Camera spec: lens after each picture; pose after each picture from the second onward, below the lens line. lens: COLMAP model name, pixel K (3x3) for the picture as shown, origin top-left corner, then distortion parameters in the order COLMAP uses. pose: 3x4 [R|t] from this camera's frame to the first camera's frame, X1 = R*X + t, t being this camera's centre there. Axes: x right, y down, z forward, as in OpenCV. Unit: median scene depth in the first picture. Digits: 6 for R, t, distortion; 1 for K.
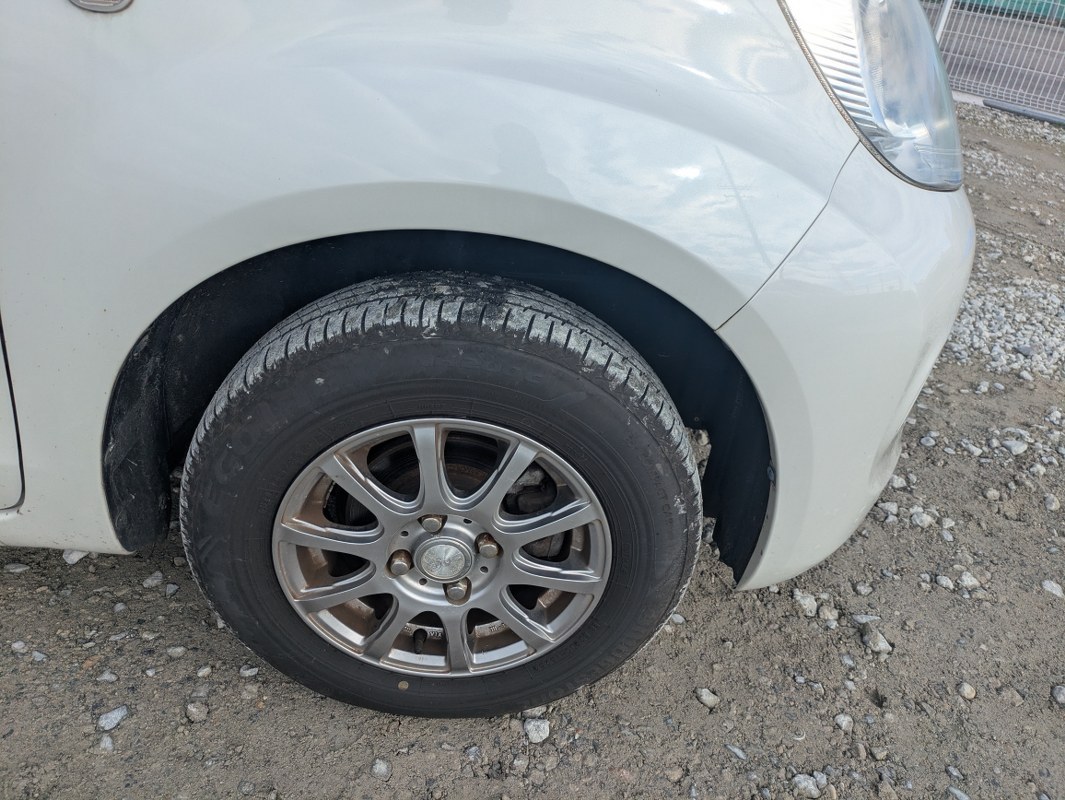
lens RADIAL K [[773.2, 0, 532.5], [0, 773.2, 400.0], [0, 0, 1]] dist [0.007208, -0.007196]
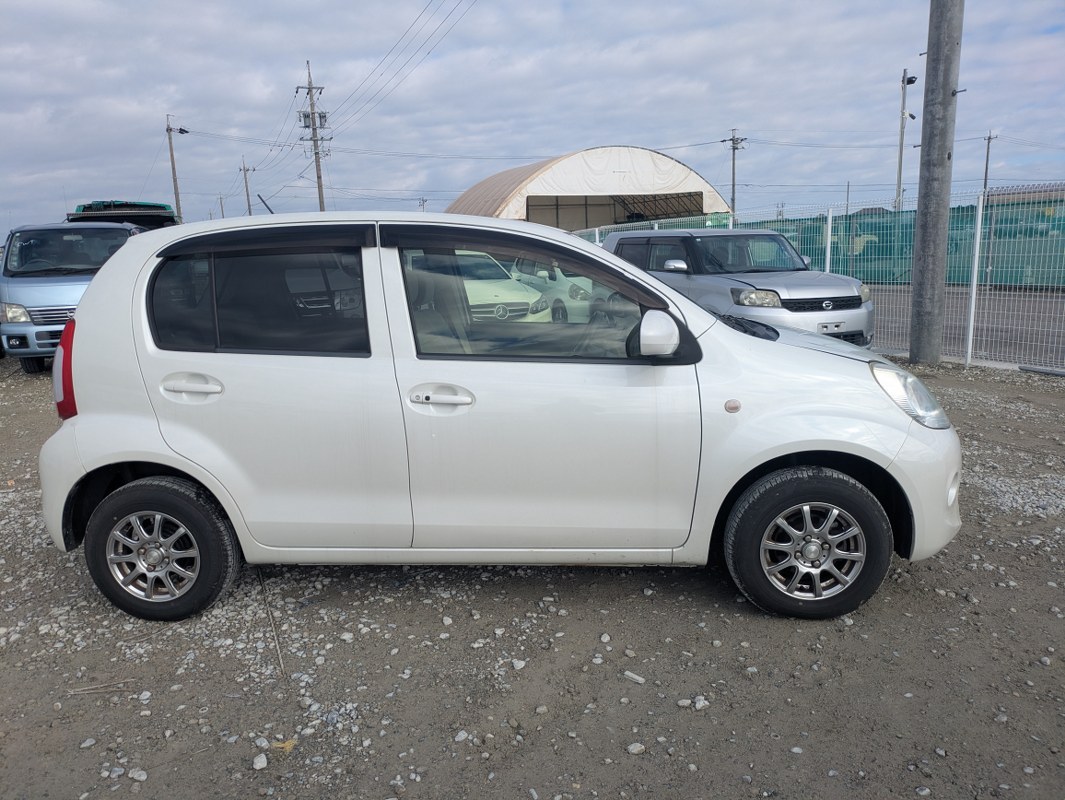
lens RADIAL K [[781.4, 0, 518.6], [0, 781.4, 399.0], [0, 0, 1]] dist [0.011339, -0.001043]
pose [[0.987557, -0.111065, -0.111340, -0.833945], [0.063320, 0.928873, -0.364946, 0.681122], [0.143953, 0.353354, 0.924347, -2.281474]]
